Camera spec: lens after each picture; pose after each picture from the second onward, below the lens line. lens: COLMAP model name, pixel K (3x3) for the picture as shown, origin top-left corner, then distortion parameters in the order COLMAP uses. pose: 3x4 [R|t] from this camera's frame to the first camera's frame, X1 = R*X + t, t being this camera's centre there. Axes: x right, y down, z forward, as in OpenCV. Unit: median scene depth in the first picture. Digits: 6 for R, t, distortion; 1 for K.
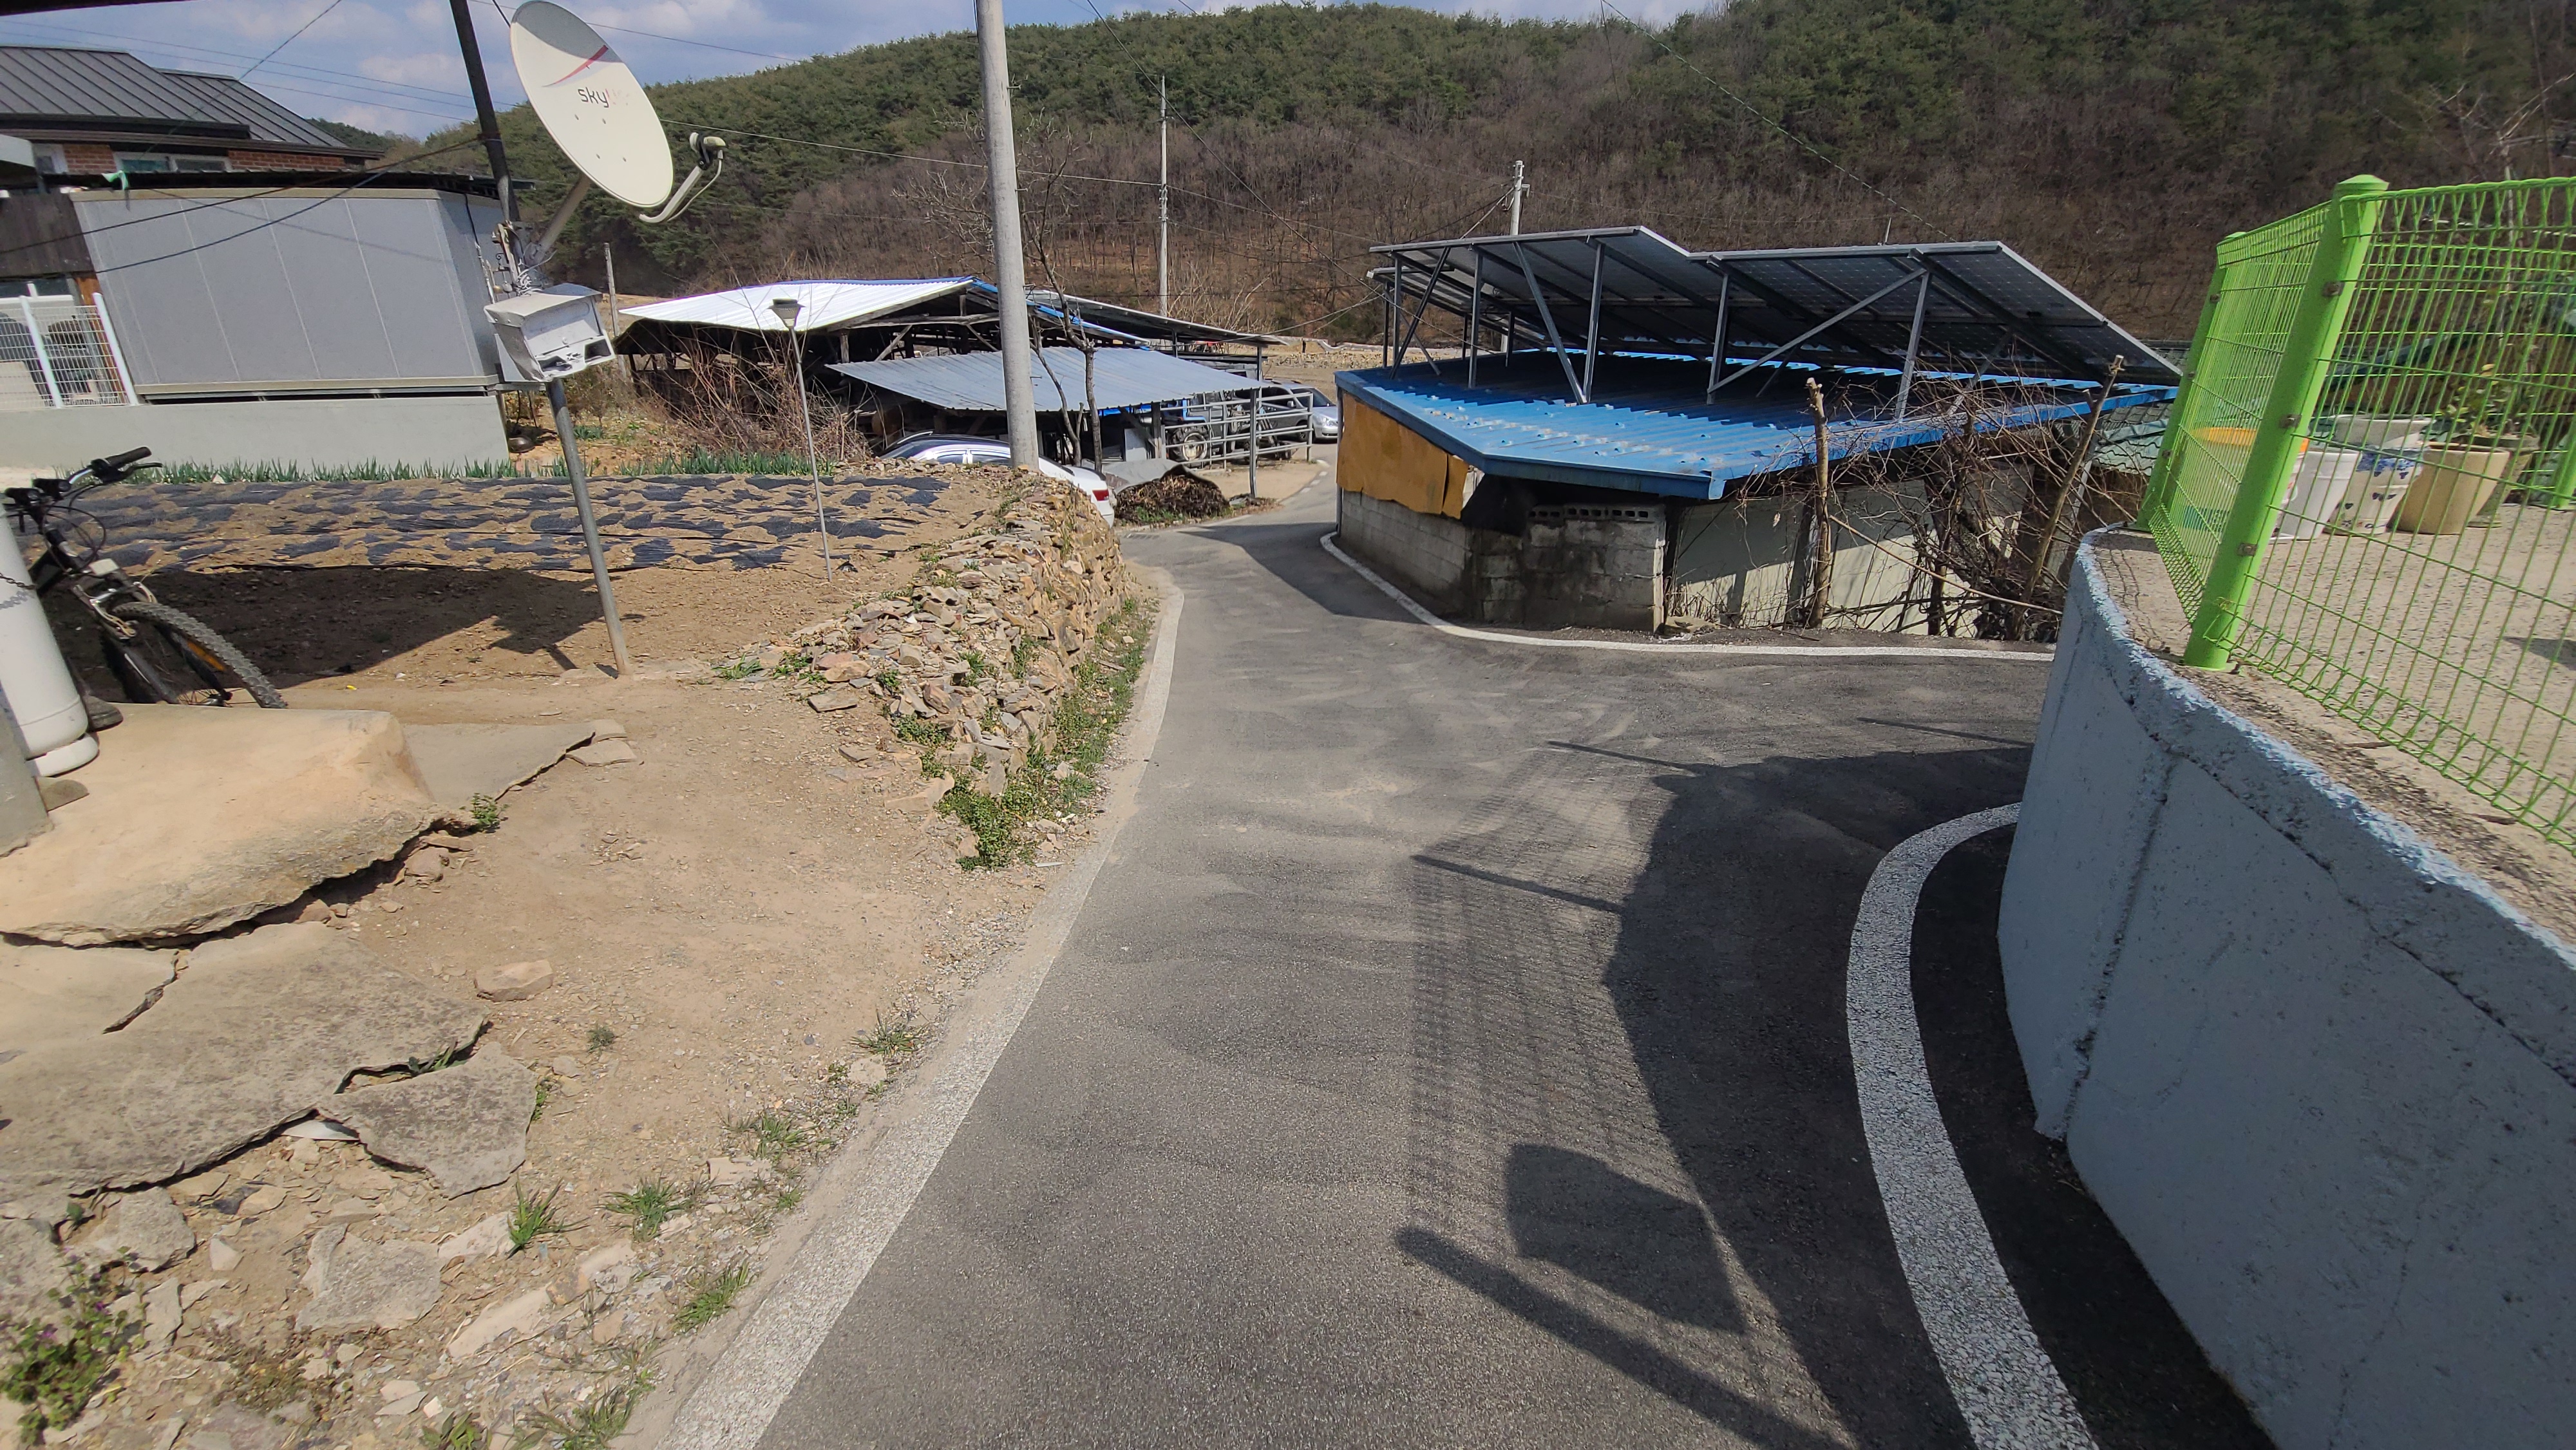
lens RADIAL K [[1055.2, 0, 1295.0], [0, 1055.2, 734.3], [0, 0, 1]] dist [-0.008353, -0.005069]
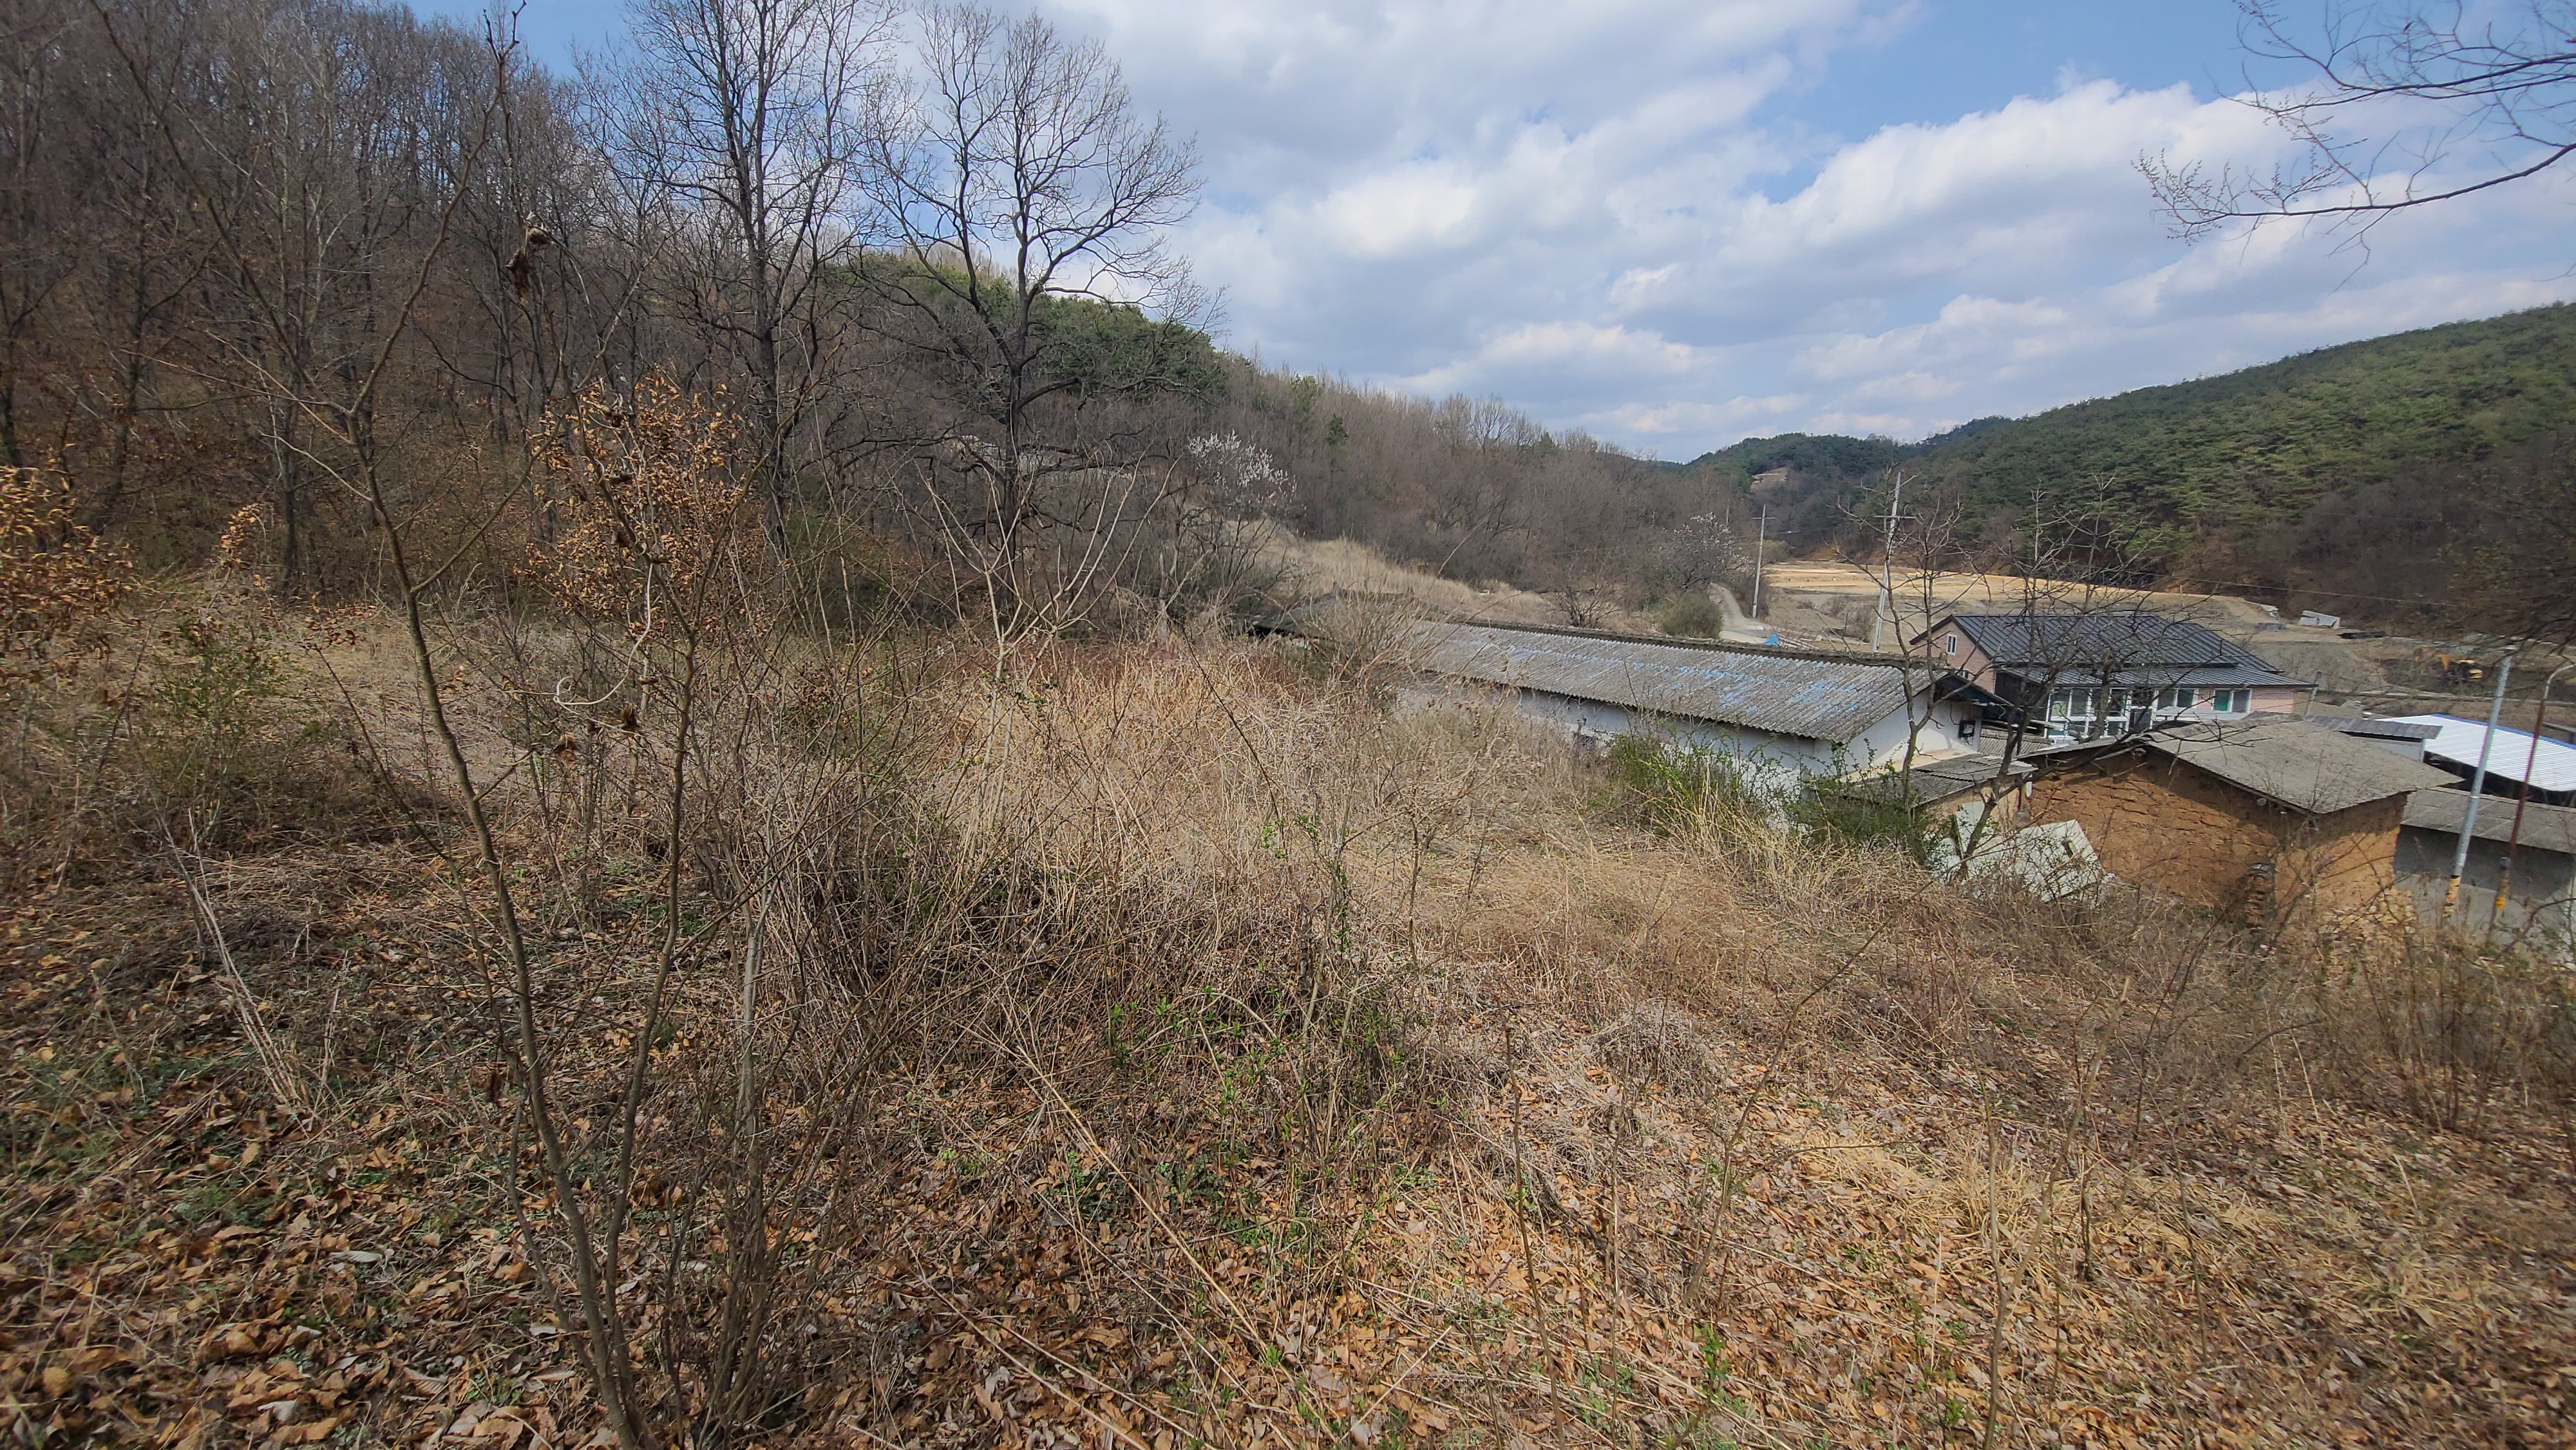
lens RADIAL K [[1055.2, 0, 1274.5], [0, 1055.2, 726.7], [0, 0, 1]] dist [-0.008353, -0.005069]
pose [[0.416145, 0.142893, -0.898001, 0.014285], [-0.349623, 0.936801, -0.012953, 0.039649], [0.839397, 0.319352, 0.439803, -0.204035]]
